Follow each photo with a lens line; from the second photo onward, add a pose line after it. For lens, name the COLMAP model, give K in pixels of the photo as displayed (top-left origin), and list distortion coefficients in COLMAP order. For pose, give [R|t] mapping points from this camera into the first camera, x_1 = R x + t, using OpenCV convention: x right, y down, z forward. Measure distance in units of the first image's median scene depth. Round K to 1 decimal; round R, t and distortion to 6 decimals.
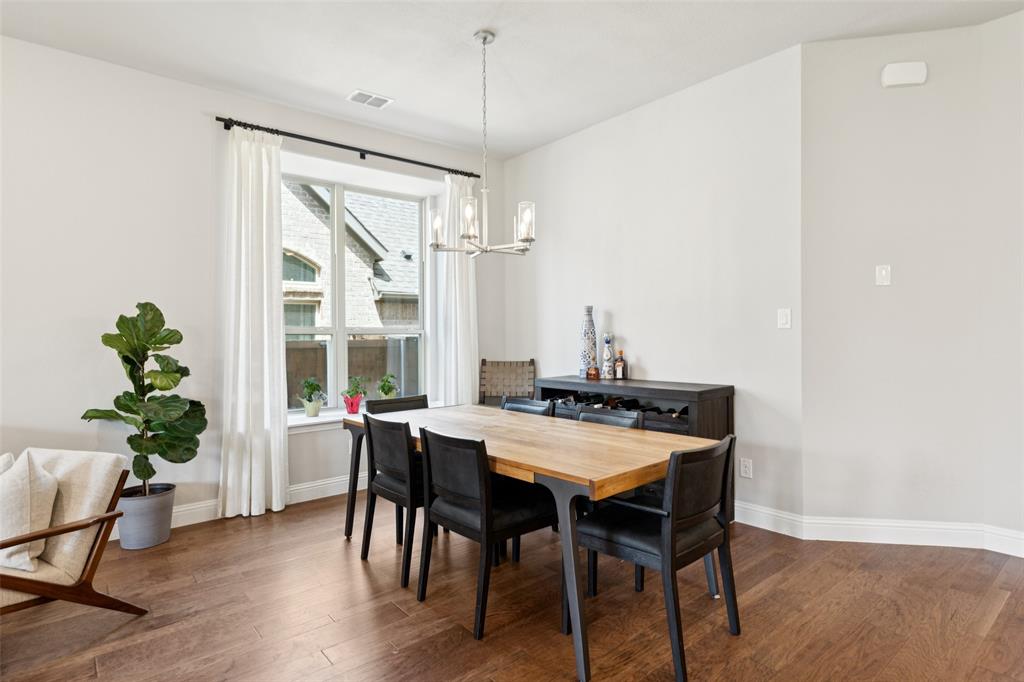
lens RADIAL K [[538.9, 0, 512.0], [0, 538.9, 341.0], [0, 0, 1]] dist [-0.001014, 0.000696]
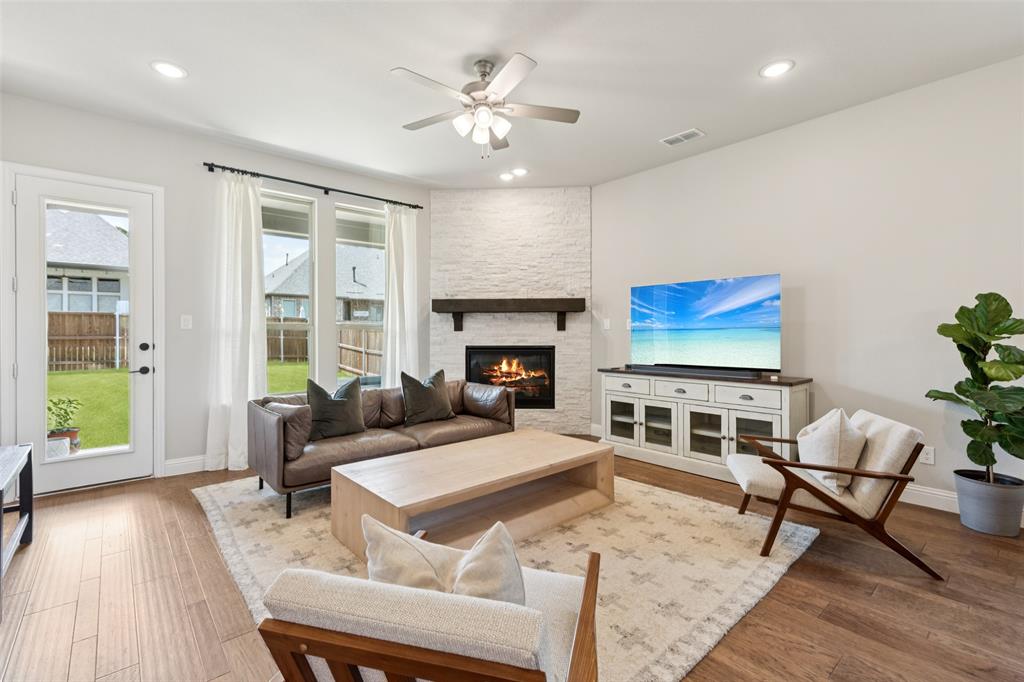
lens RADIAL K [[455.7, 0, 512.2], [0, 455.7, 334.2], [0, 0, 1]] dist [0.003058, -0.000314]
pose [[0.016931, 0.014149, -0.999757, 0.173377], [-0.007882, 0.999871, 0.014018, 0.001622], [0.999826, 0.007643, 0.017040, 0.086824]]
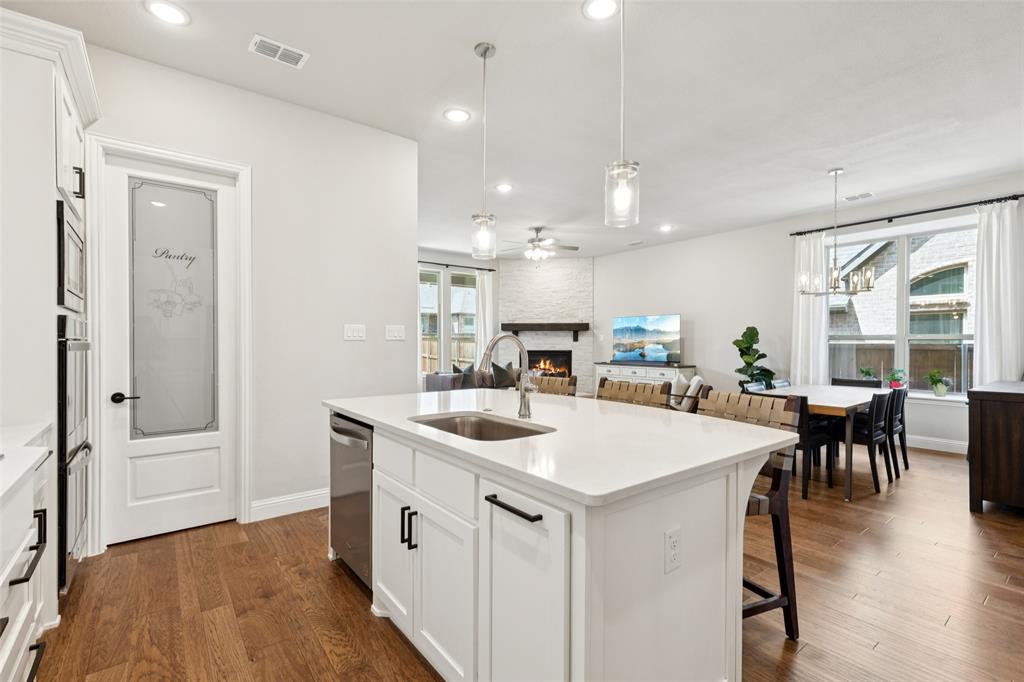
lens RADIAL K [[459.3, 0, 512.0], [0, 459.3, 341.0], [0, 0, 1]] dist [0.004286, 0.000188]
pose [[-0.040672, 0.007833, -0.999142, 1.450311], [-0.010142, 0.999915, 0.008252, -0.012712], [0.999121, 0.010469, -0.040589, 0.010434]]
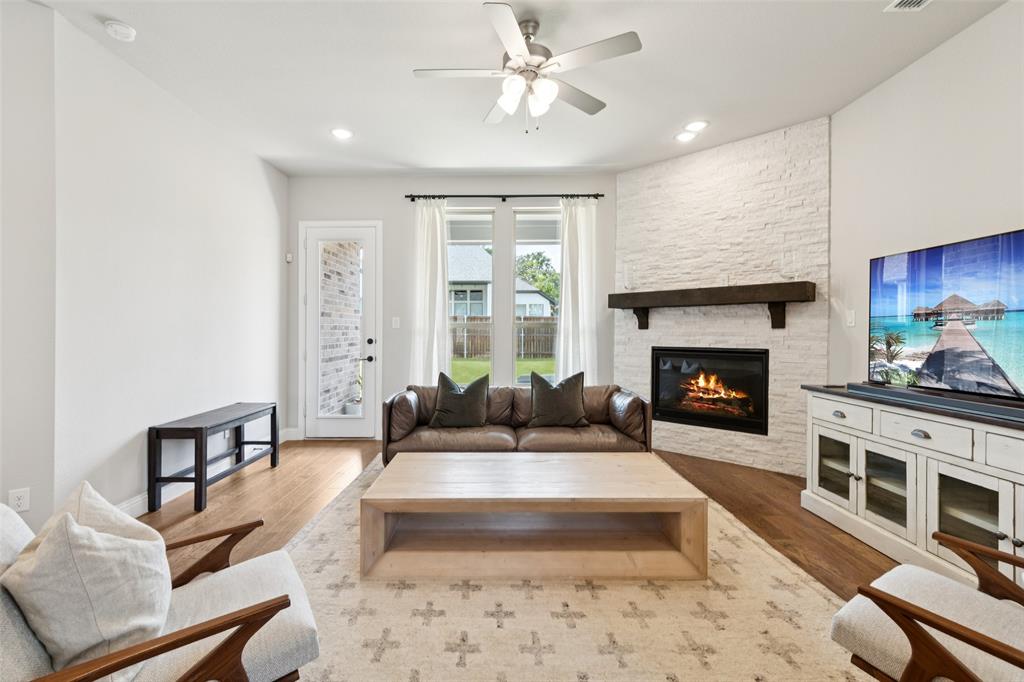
lens RADIAL K [[462.3, 0, 496.7], [0, 462.3, 332.0], [0, 0, 1]] dist [0.004014, -0.000077]
pose [[-0.651961, 0.011492, -0.758165, -0.092264], [0.000019, 0.999885, 0.015139, 0.001431], [0.758252, 0.009855, -0.651887, 0.543026]]
